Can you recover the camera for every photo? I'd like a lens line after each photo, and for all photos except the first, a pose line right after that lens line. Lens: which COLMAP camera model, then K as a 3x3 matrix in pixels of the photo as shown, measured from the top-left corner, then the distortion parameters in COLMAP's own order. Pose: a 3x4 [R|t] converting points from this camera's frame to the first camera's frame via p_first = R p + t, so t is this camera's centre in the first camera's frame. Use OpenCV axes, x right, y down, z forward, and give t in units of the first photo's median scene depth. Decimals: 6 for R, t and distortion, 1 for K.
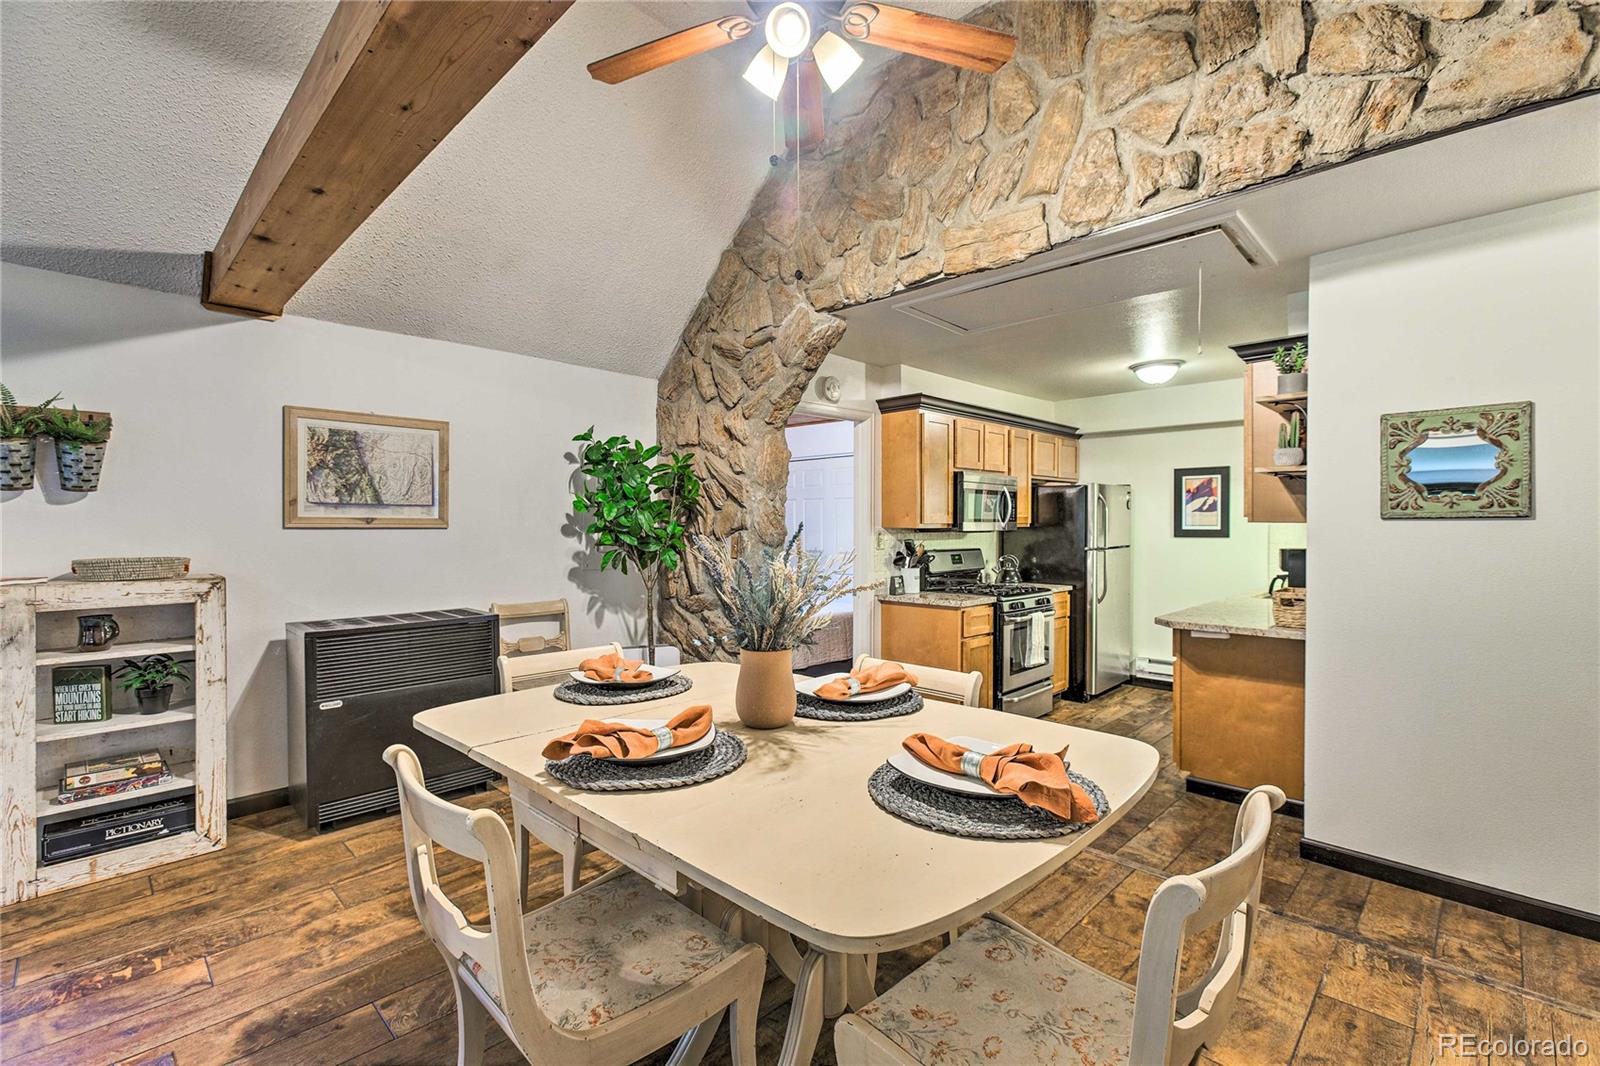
lens RADIAL K [[705.7, 0, 802.6], [0, 705.7, 528.4], [0, 0, 1]] dist [0.003938, 0.001331]
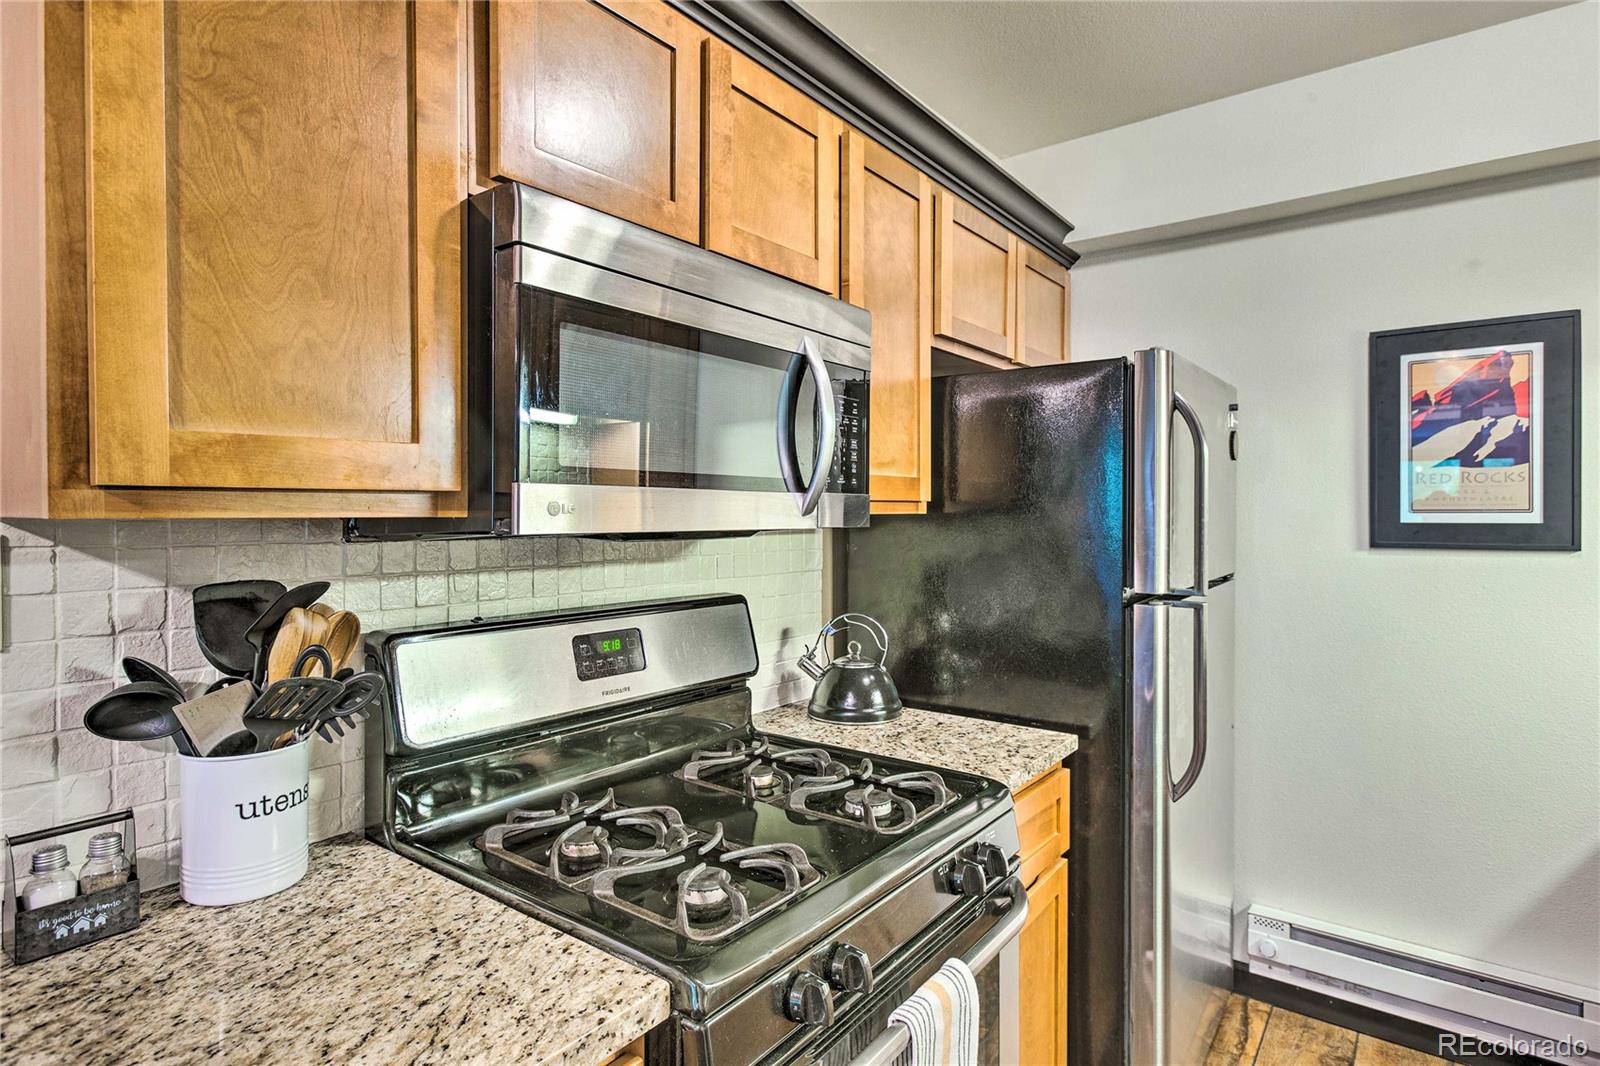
lens RADIAL K [[845.5, 0, 800.7], [0, 845.5, 511.7], [0, 0, 1]] dist [0.004688, 0.000172]
pose [[0.992083, 0.001354, 0.125580, 0.230492], [0.000467, 0.999895, -0.014475, 0.001448], [-0.125587, 0.014419, 0.991978, 0.673078]]
